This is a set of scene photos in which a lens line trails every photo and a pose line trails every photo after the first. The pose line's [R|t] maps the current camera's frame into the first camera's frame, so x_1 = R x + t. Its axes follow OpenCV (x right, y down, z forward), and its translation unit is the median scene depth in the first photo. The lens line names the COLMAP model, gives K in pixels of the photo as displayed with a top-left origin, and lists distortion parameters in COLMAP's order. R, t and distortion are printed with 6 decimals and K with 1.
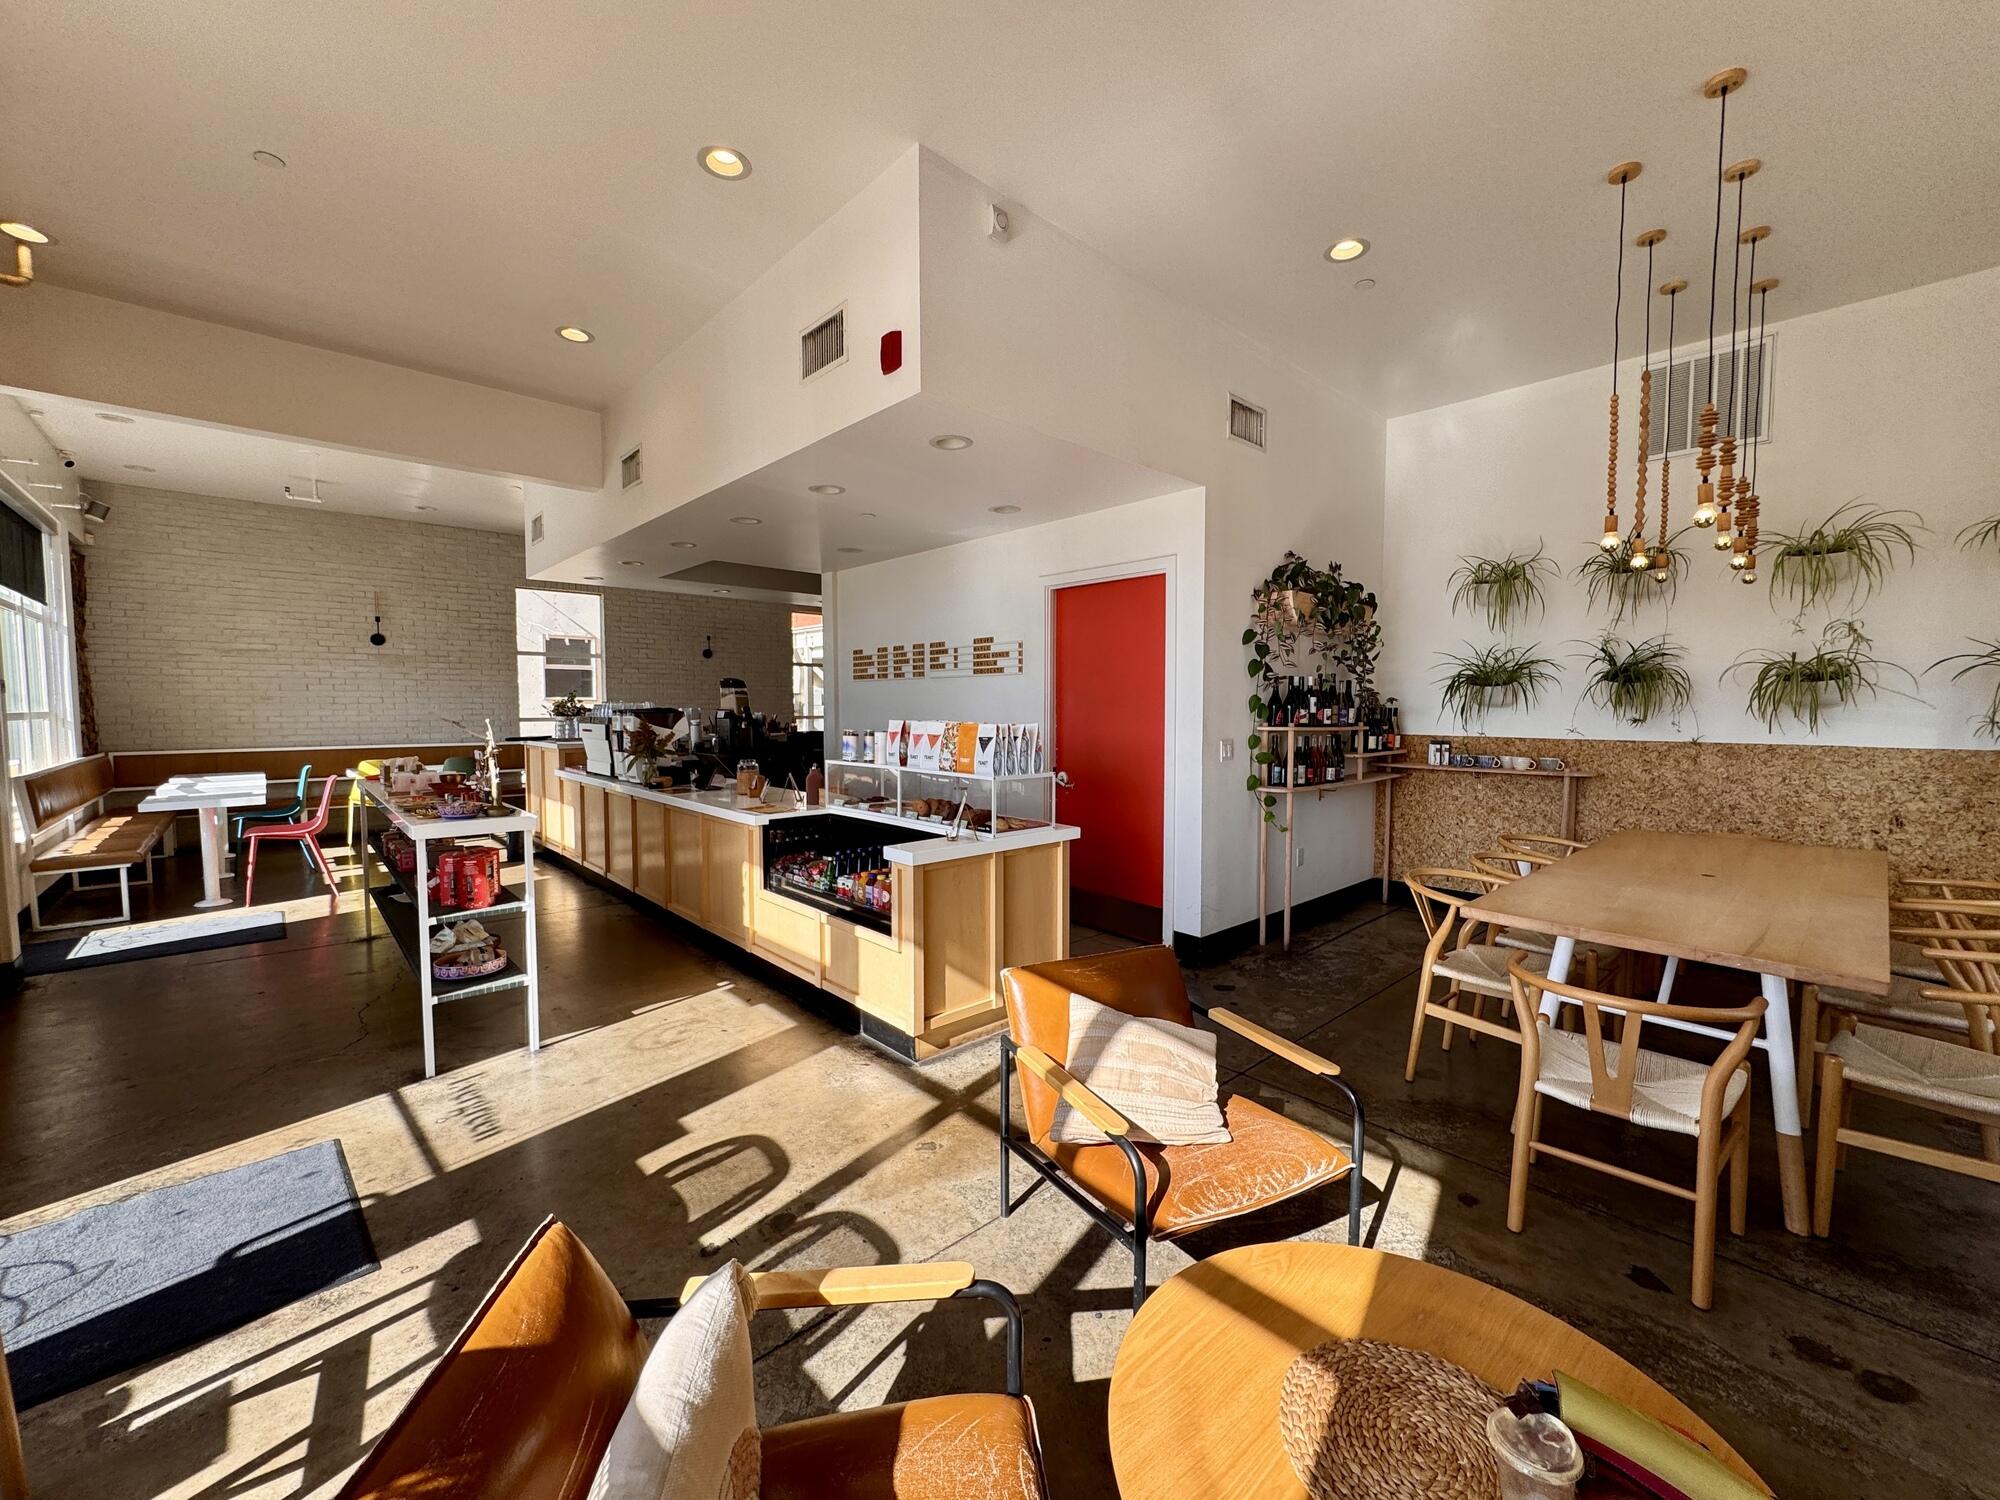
lens RADIAL K [[806.4, 0, 1000.7], [0, 806.4, 745.0], [0, 0, 1]] dist [-0.001539, 0.000090]
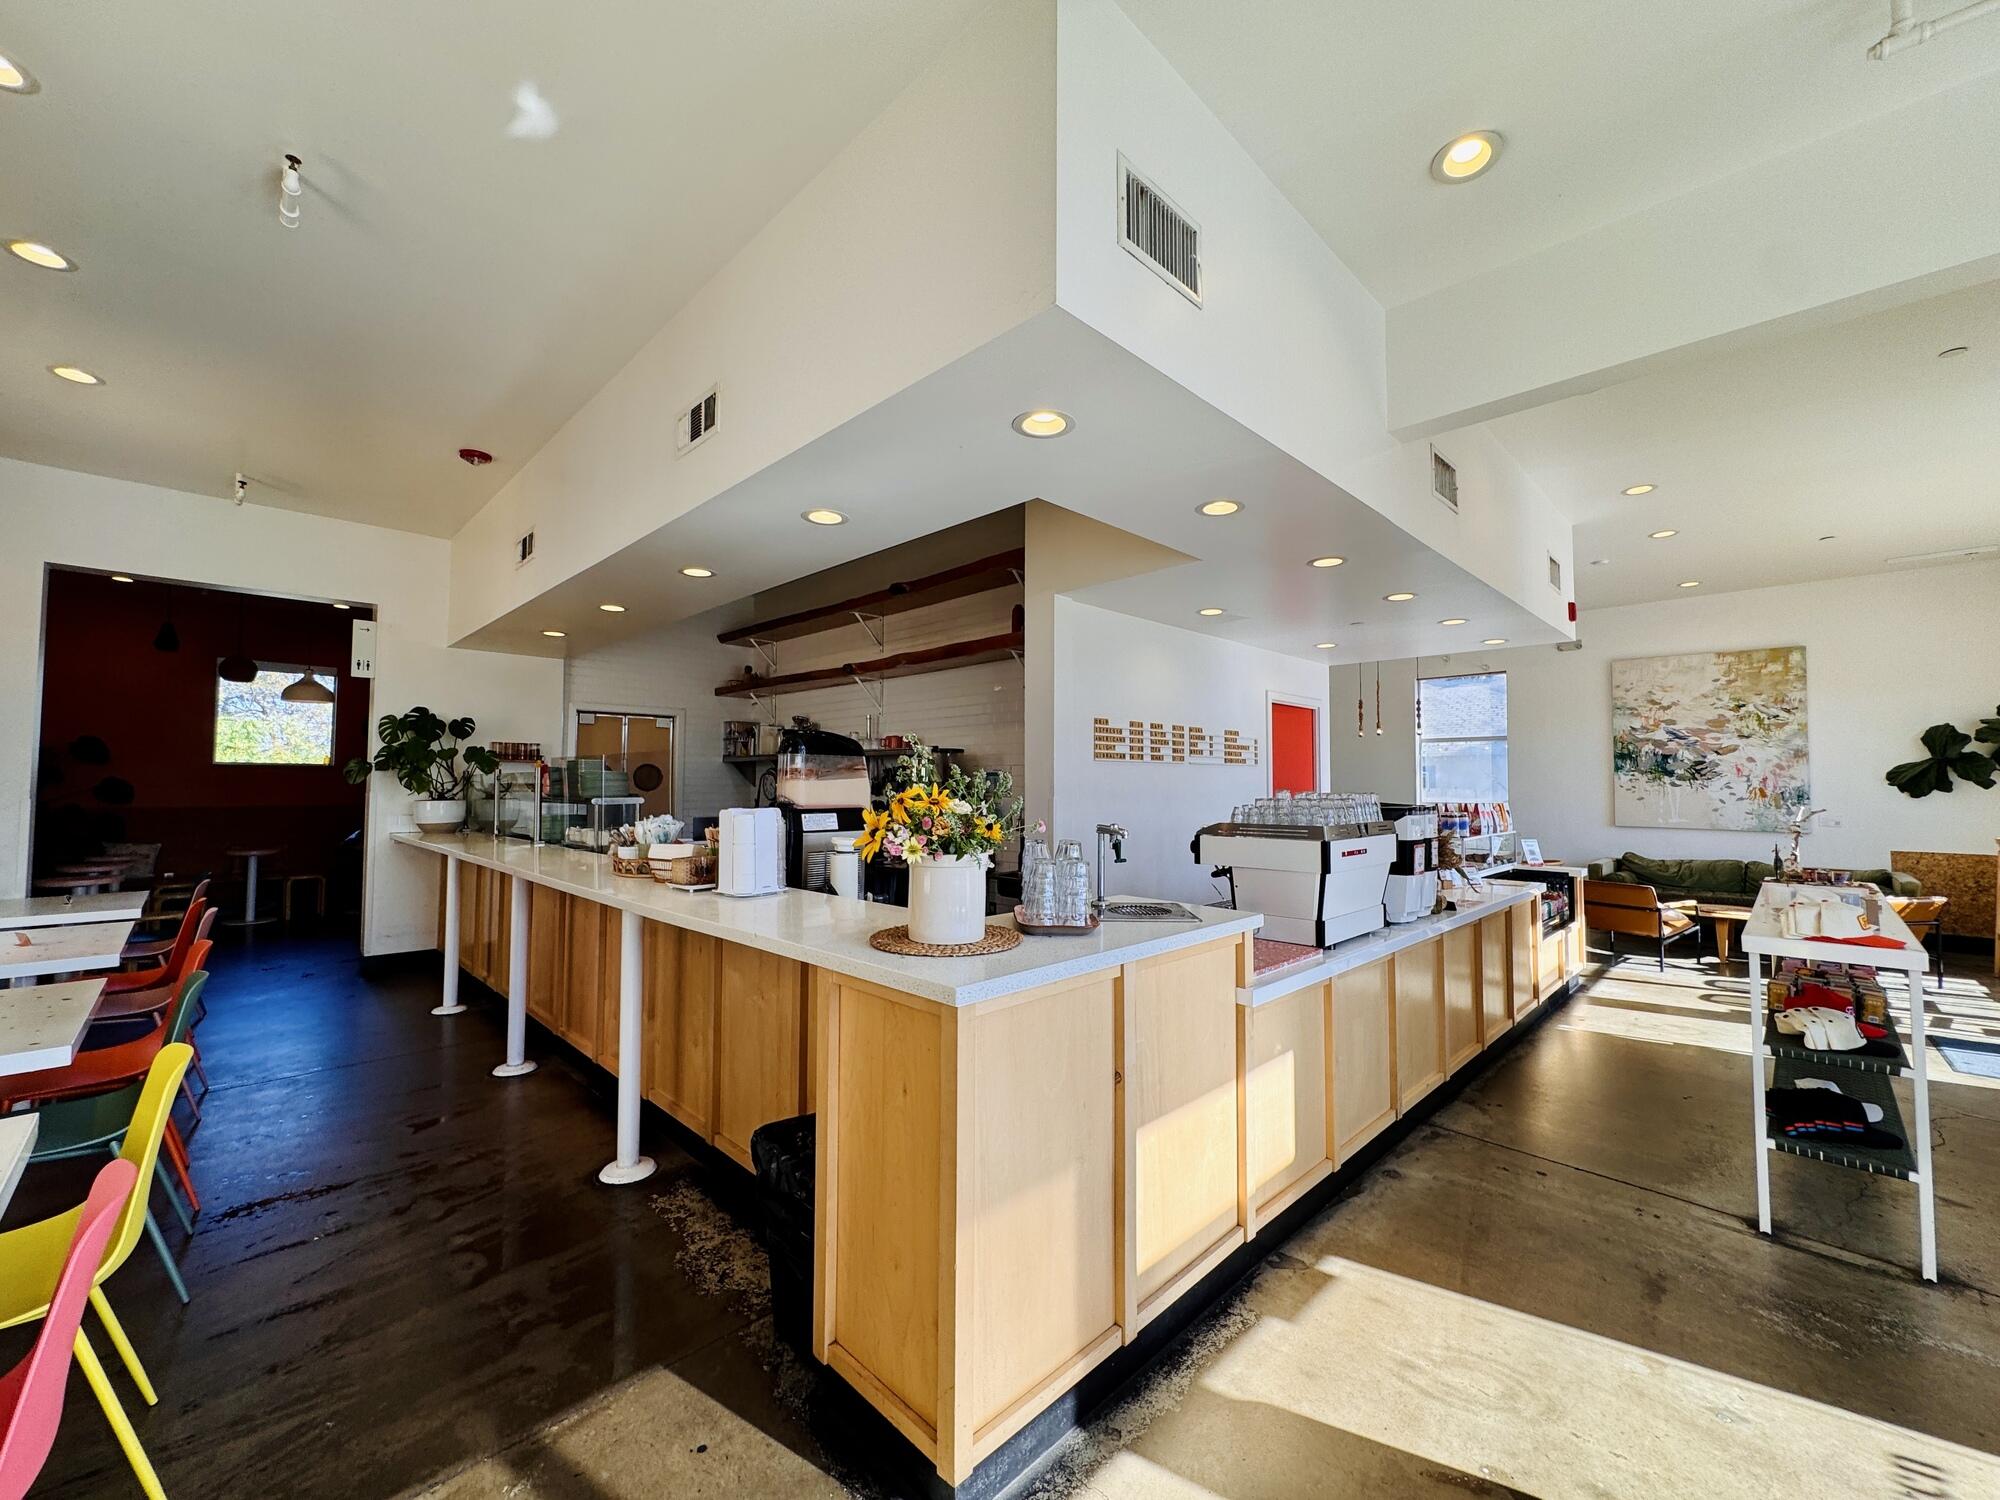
lens RADIAL K [[806.4, 0, 1002.4], [0, 806.4, 751.2], [0, 0, 1]] dist [-0.001539, 0.000090]
pose [[-0.044053, 0.041019, 0.998187, -1.136145], [0.048650, 0.998059, -0.038867, -0.081008], [-0.997844, 0.046849, -0.045963, 1.417402]]
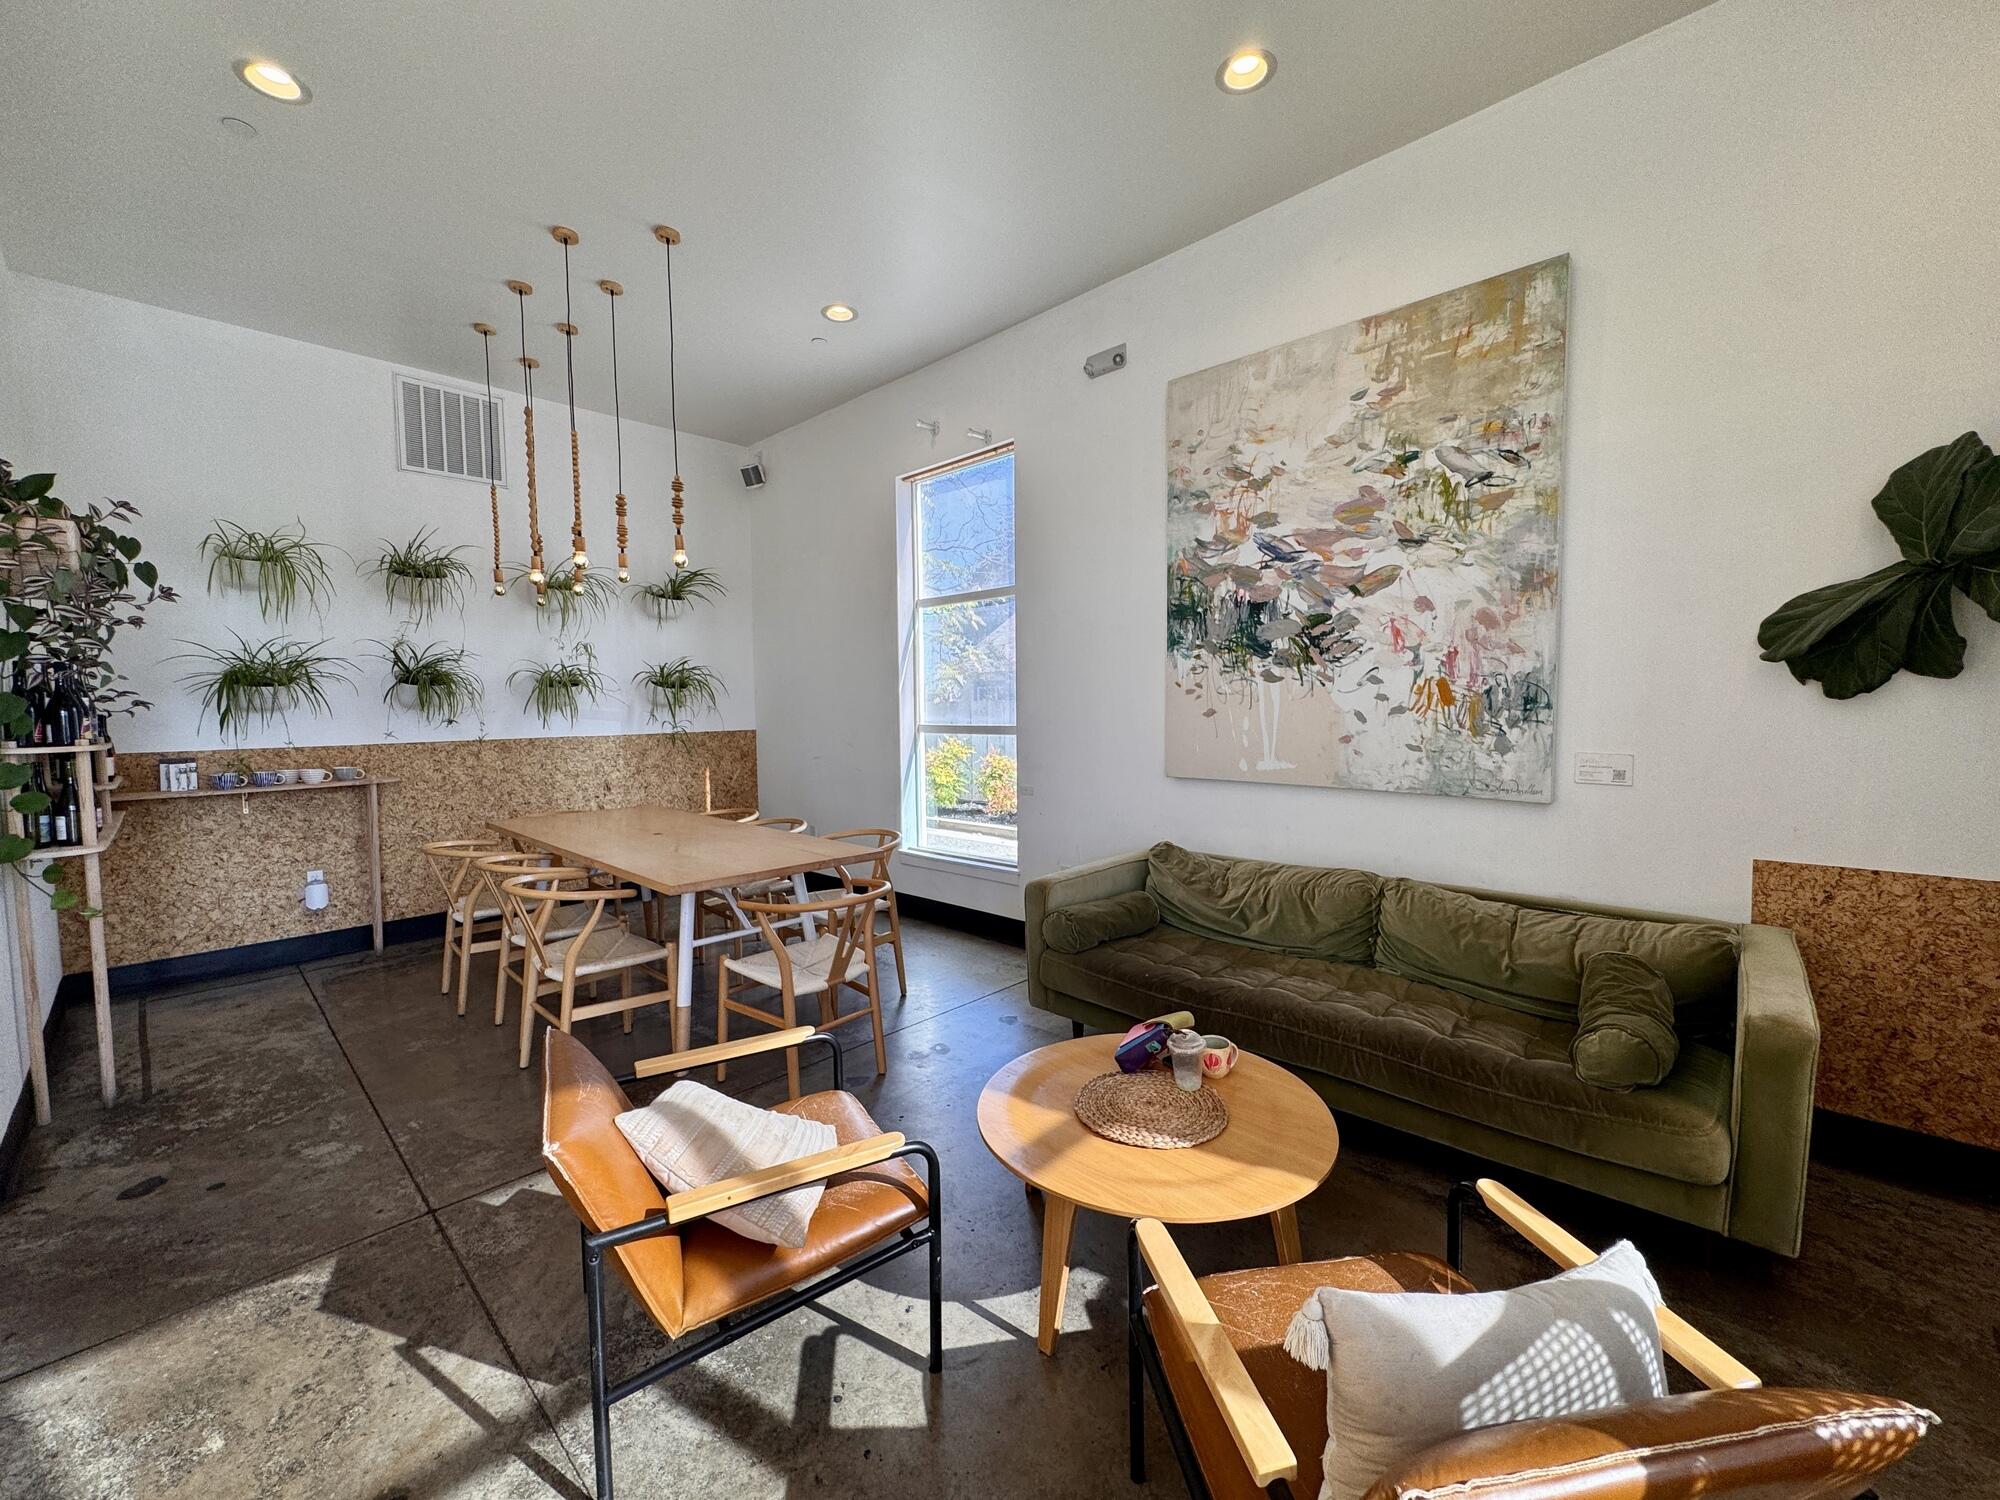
lens RADIAL K [[806.4, 0, 998.3], [0, 806.4, 753.3], [0, 0, 1]] dist [-0.001539, 0.000090]
pose [[-0.054844, -0.062537, 0.996535, -0.254749], [0.066440, 0.995596, 0.066134, -0.009845], [-0.996282, 0.069837, -0.050447, 0.298138]]
